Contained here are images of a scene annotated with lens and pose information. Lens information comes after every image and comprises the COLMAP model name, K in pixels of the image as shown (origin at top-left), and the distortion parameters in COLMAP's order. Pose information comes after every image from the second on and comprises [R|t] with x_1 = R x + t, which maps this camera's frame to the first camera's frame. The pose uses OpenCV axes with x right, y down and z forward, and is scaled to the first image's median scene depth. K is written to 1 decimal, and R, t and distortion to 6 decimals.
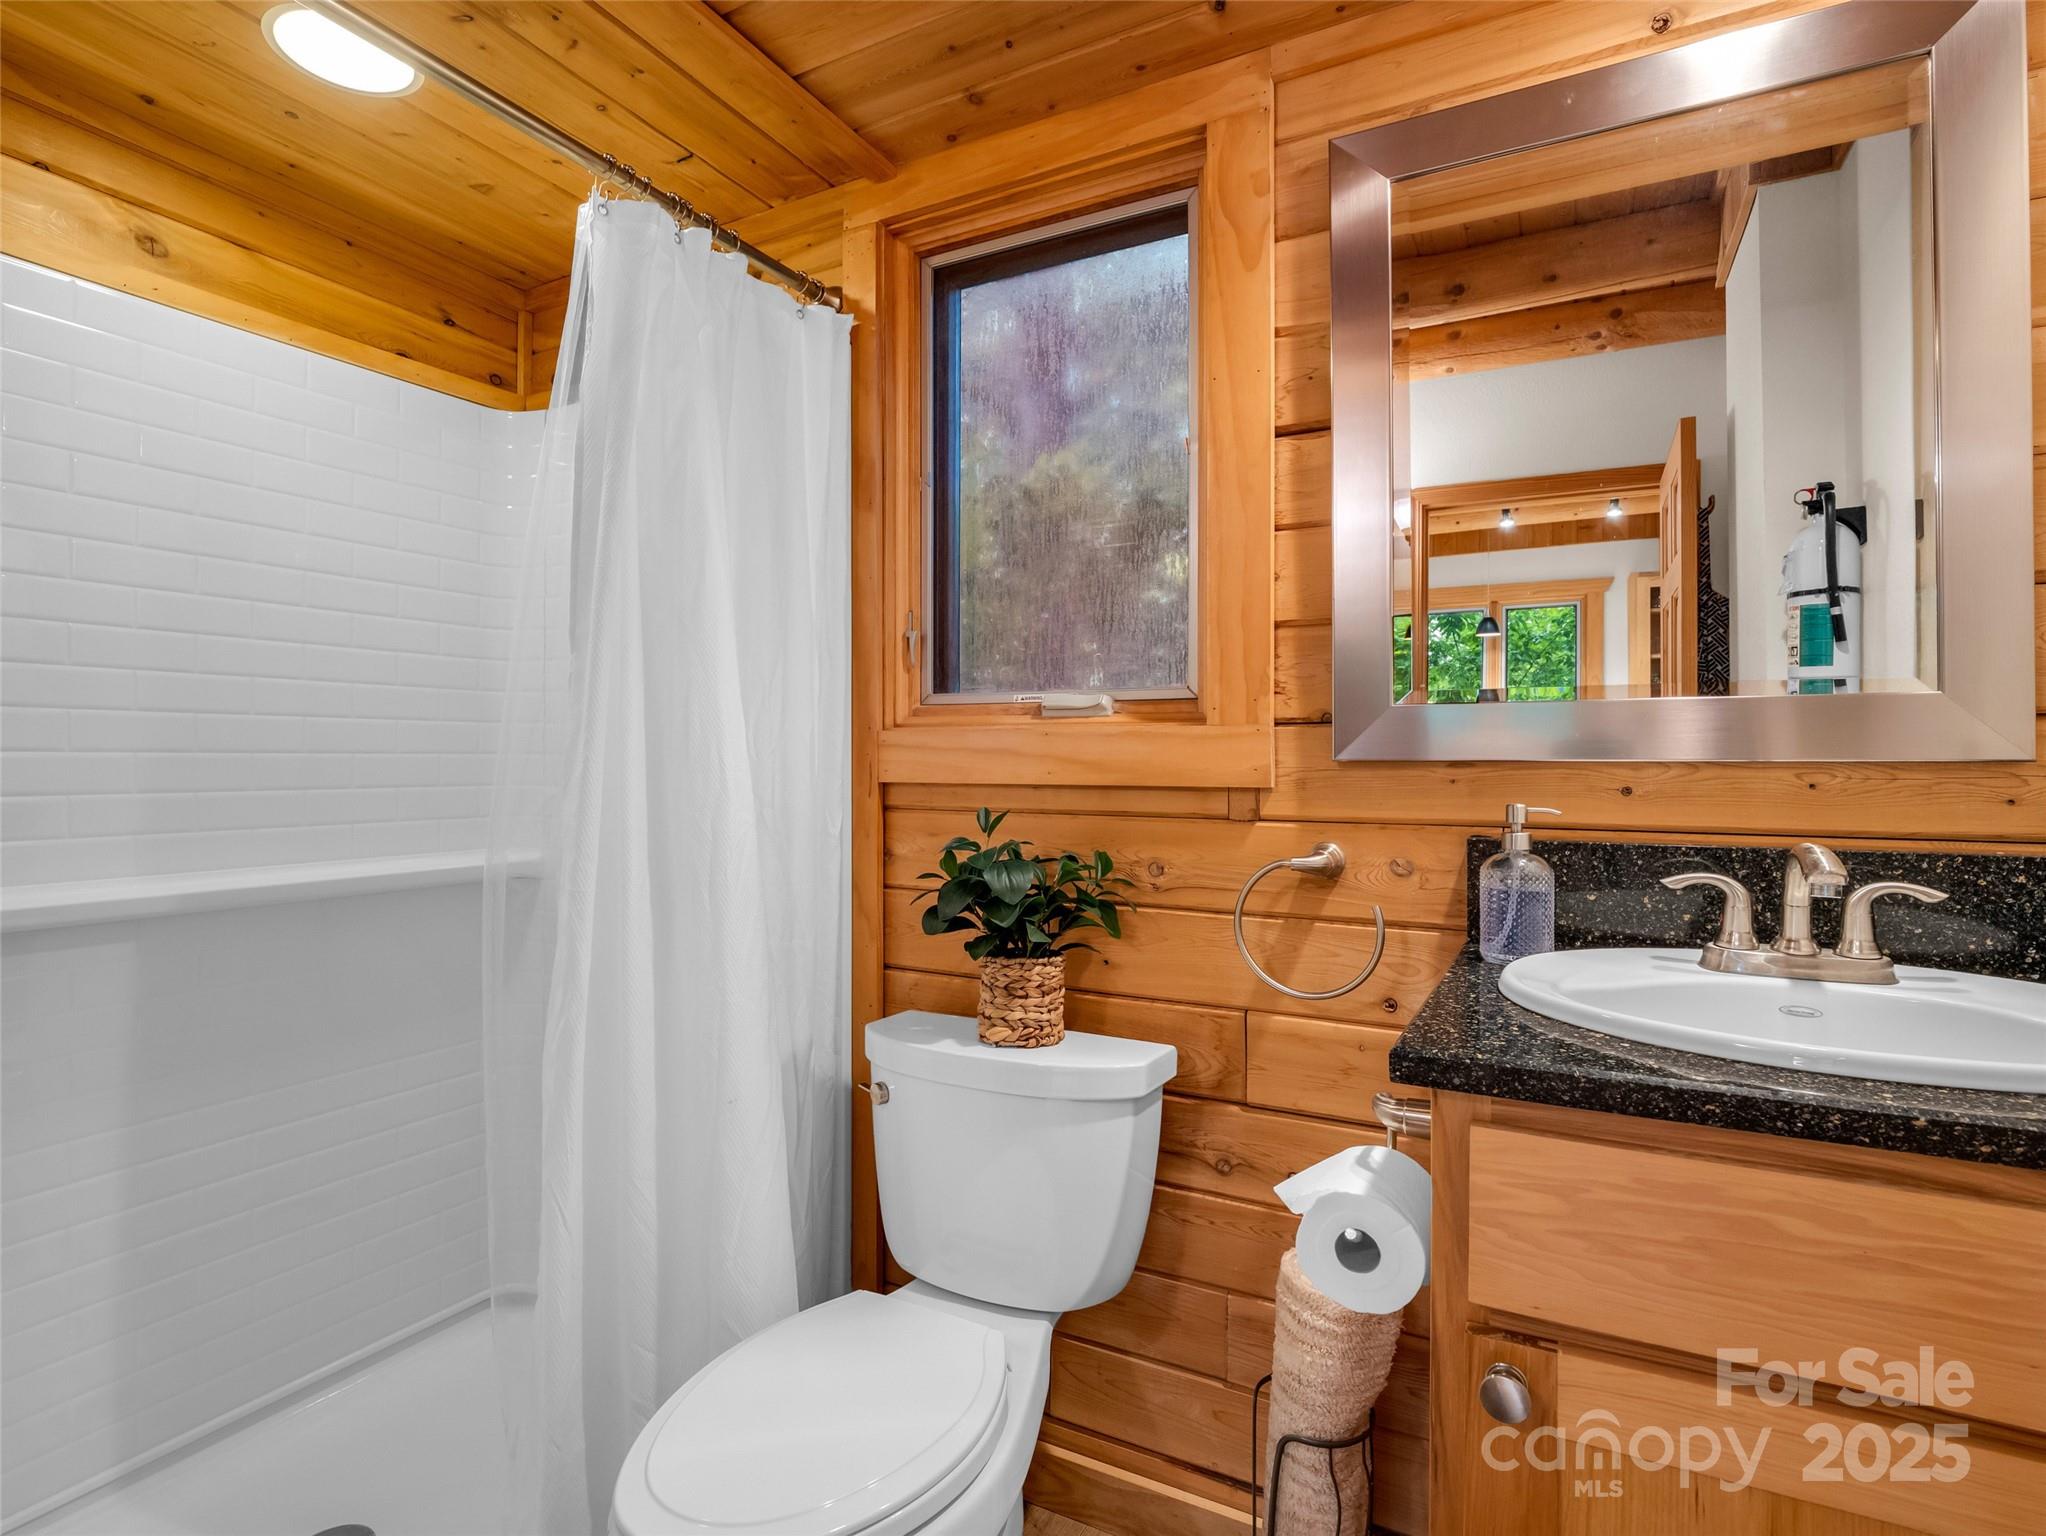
lens RADIAL K [[1046.3, 0, 1023.0], [0, 1046.3, 768.0], [0, 0, 1]] dist [-0.001129, -0.021390]
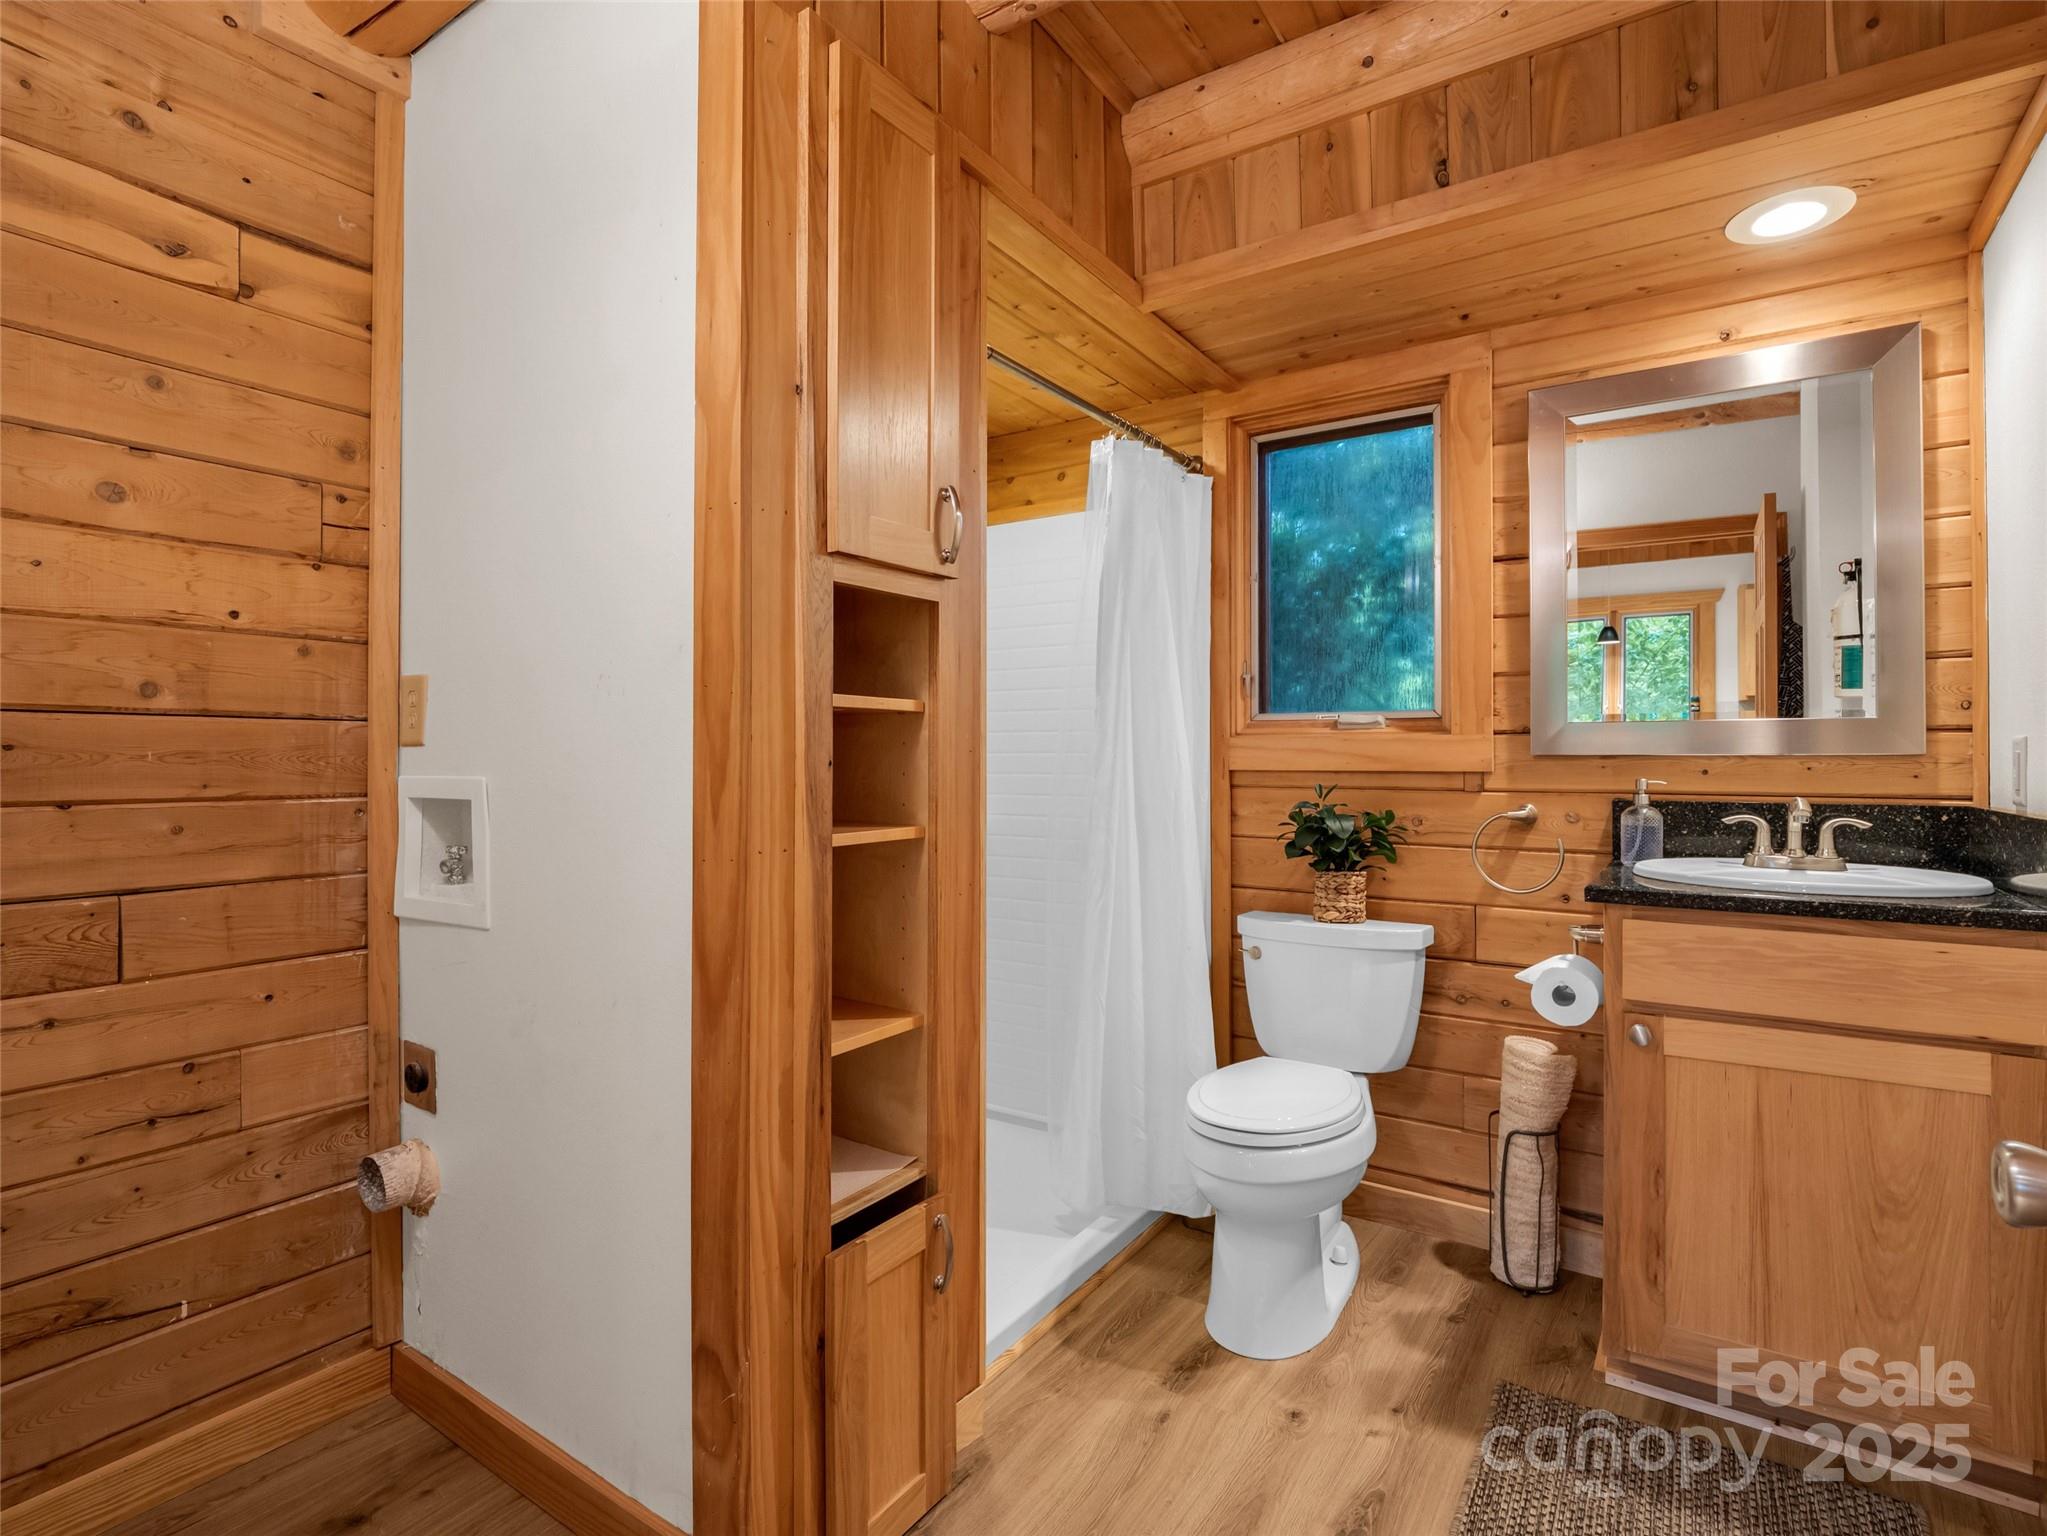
lens RADIAL K [[1055.2, 0, 1062.5], [0, 1055.2, 764.8], [0, 0, 1]] dist [-0.000429, -0.034299]
pose [[0.998466, -0.002538, -0.055305, -0.358398], [0.002539, 0.999997, -0.000066, 0.006357], [0.055305, -0.000075, 0.998470, -0.731645]]
